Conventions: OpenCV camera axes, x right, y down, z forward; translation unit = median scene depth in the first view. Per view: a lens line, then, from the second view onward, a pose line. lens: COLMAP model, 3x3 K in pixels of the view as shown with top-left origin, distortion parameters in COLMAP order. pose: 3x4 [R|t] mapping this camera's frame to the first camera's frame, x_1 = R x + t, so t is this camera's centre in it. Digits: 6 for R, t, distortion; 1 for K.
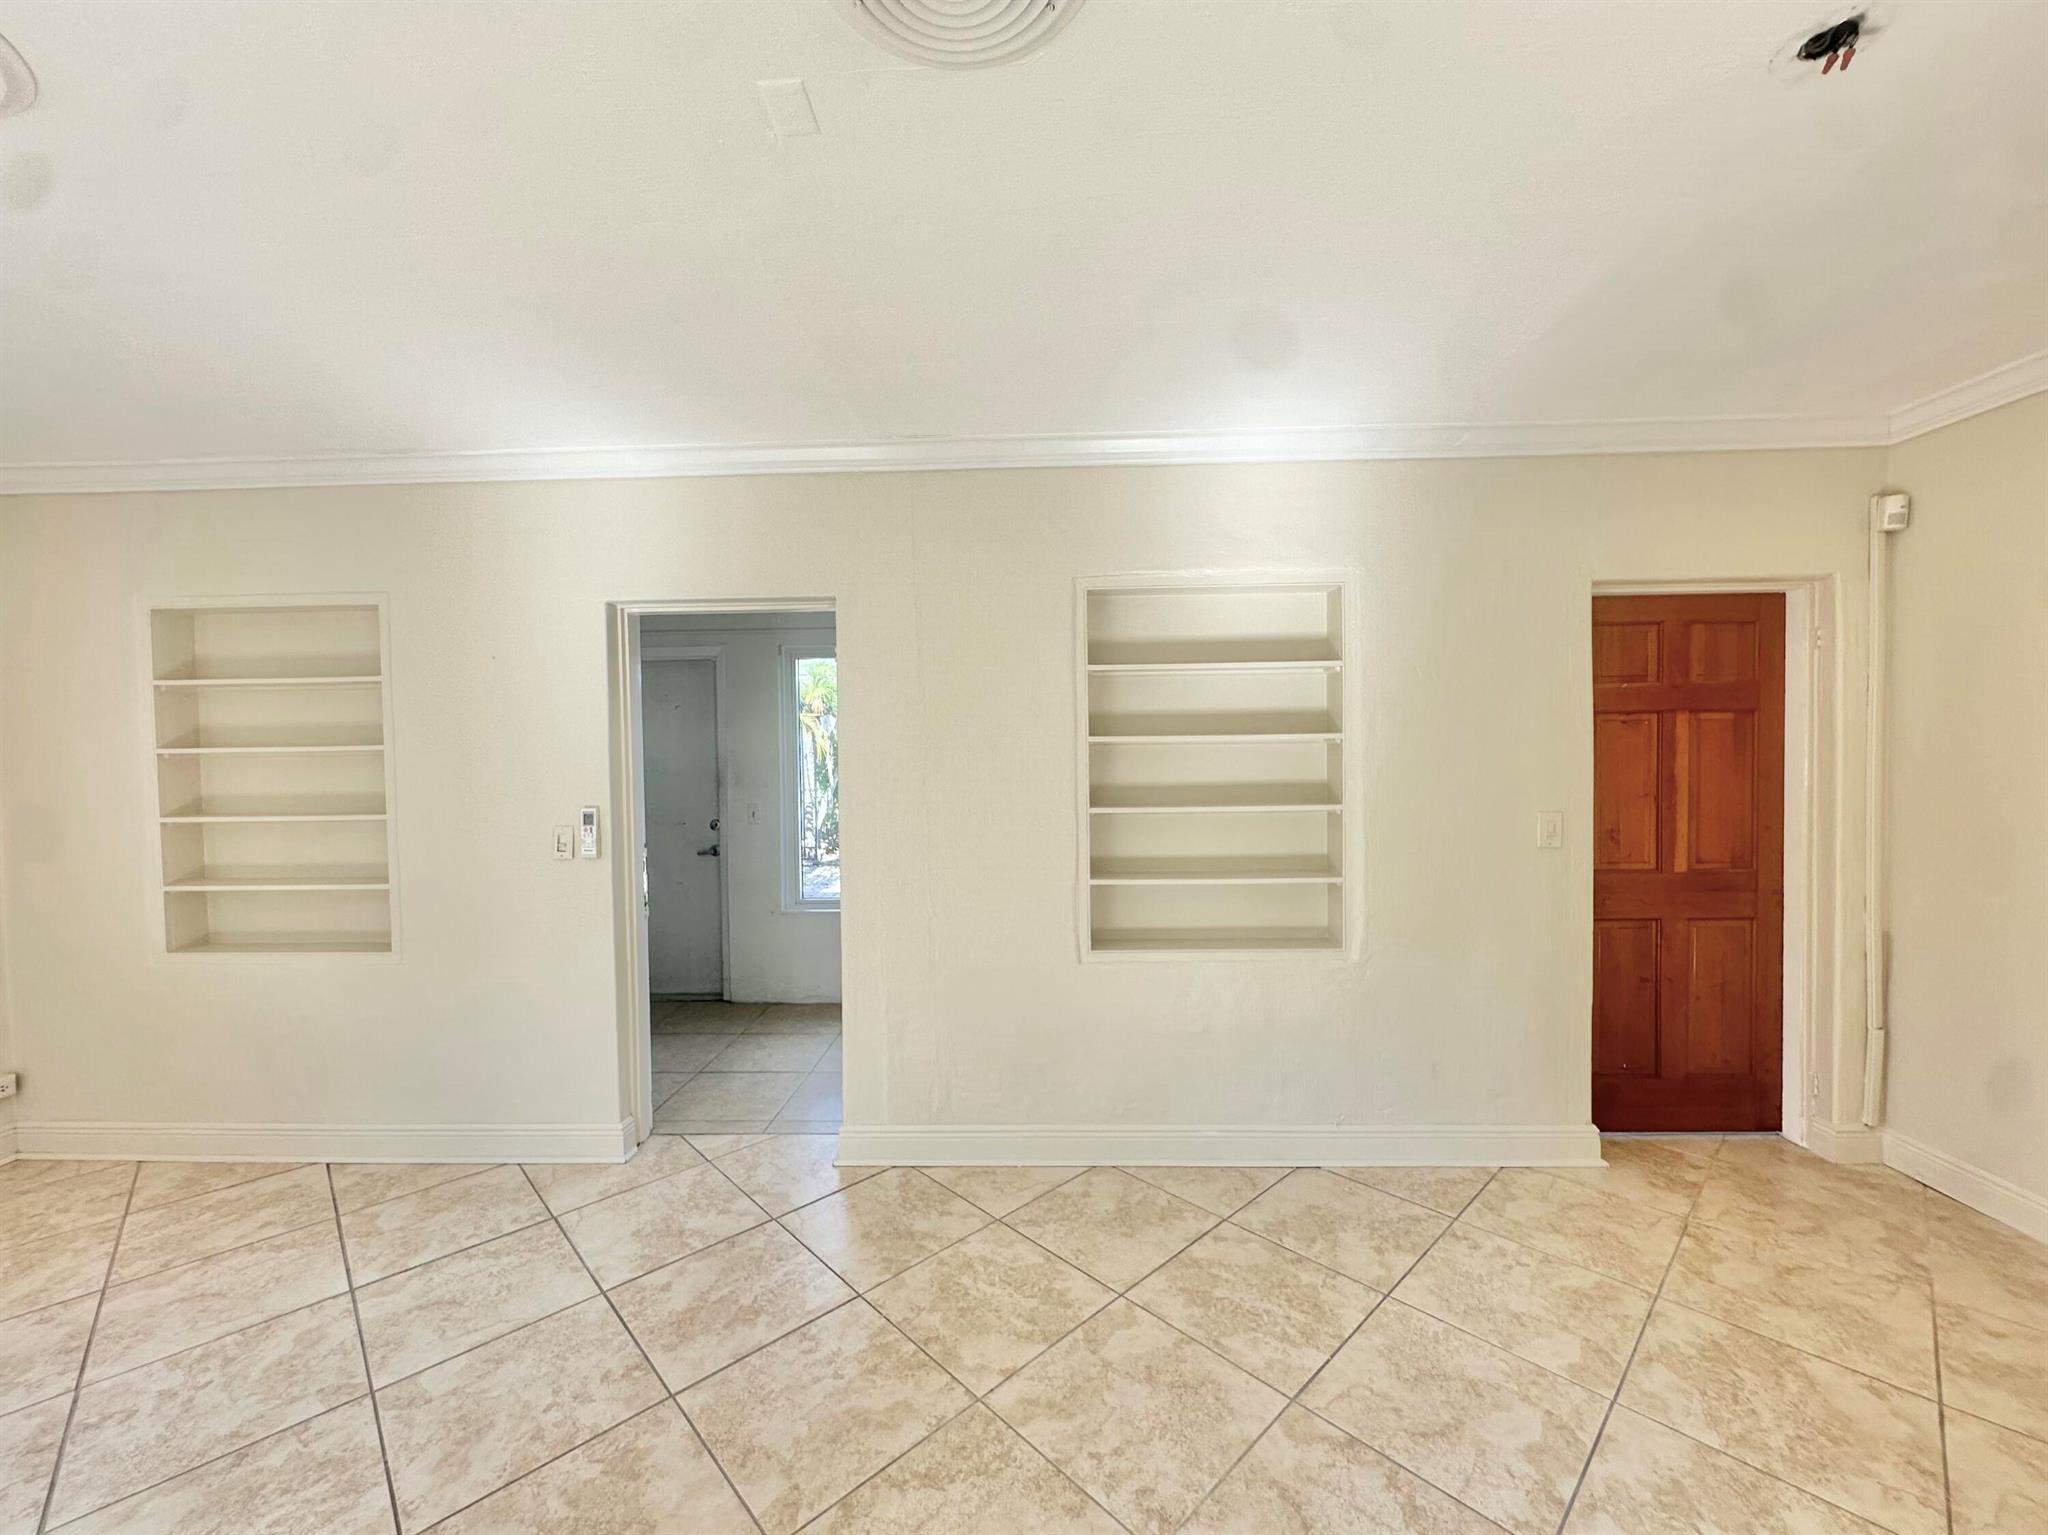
lens RADIAL K [[821.1, 0, 1019.8], [0, 821.1, 759.1], [0, 0, 1]] dist [-0.006374, 0.001433]
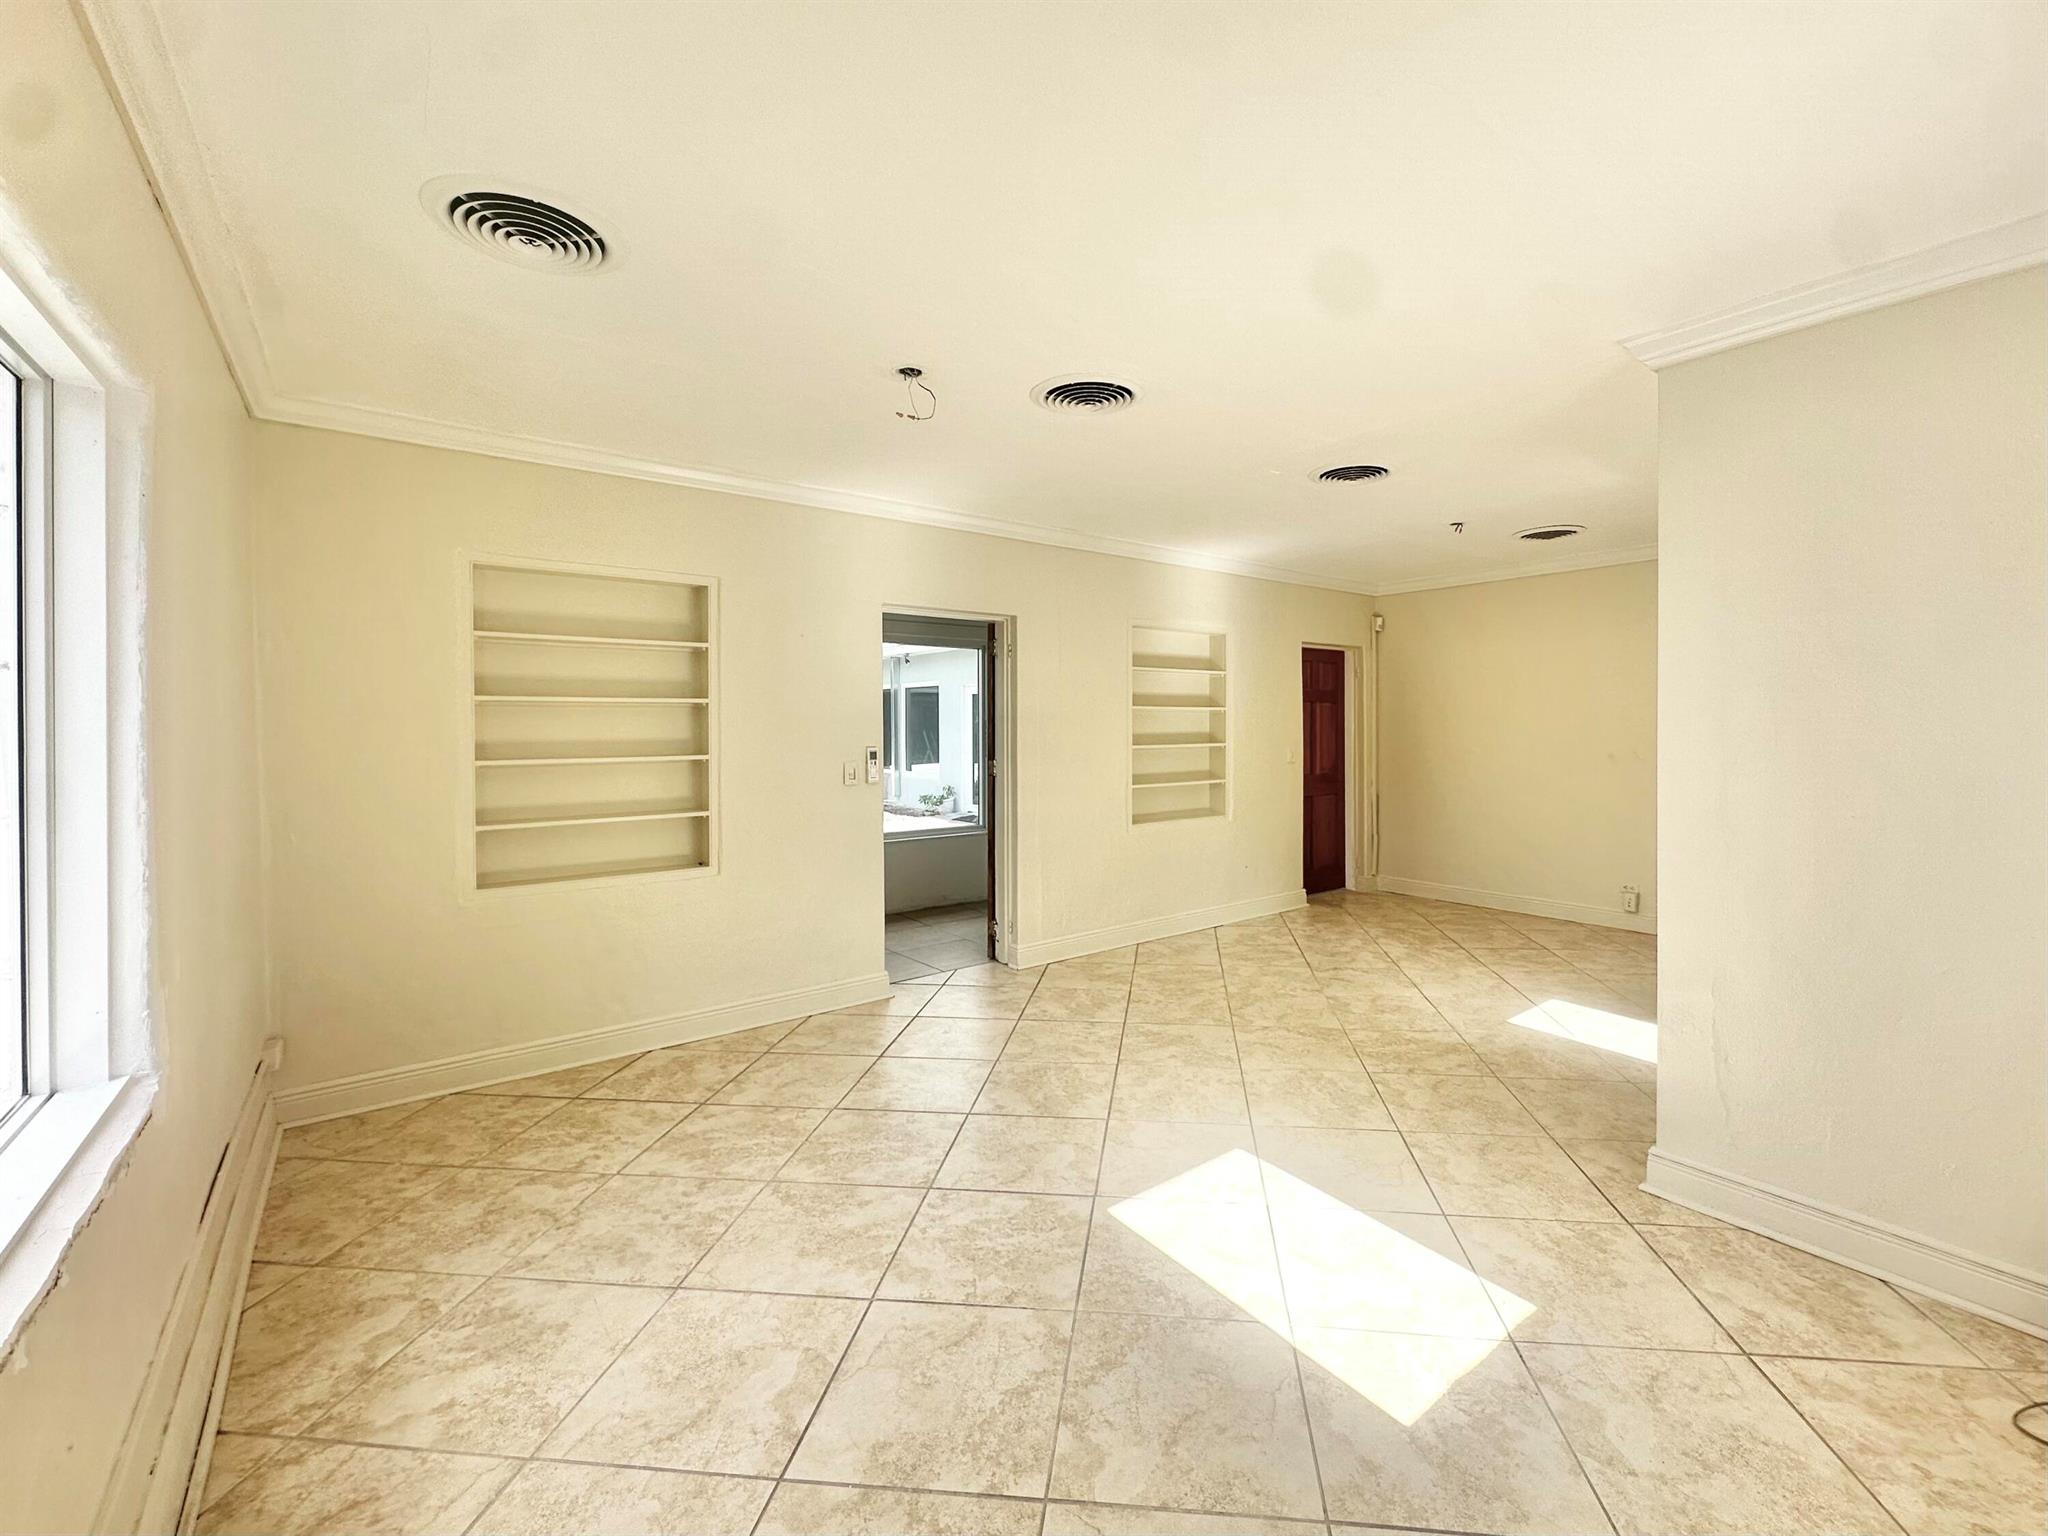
lens RADIAL K [[878.1, 0, 1093.0], [0, 878.1, 726.1], [0, 0, 1]] dist [-0.009451, 0.000478]
pose [[0.748650, 0.010655, 0.662879, -1.287795], [0.002887, 0.999809, -0.019332, 0.054822], [-0.662959, 0.016386, 0.748477, -0.394263]]
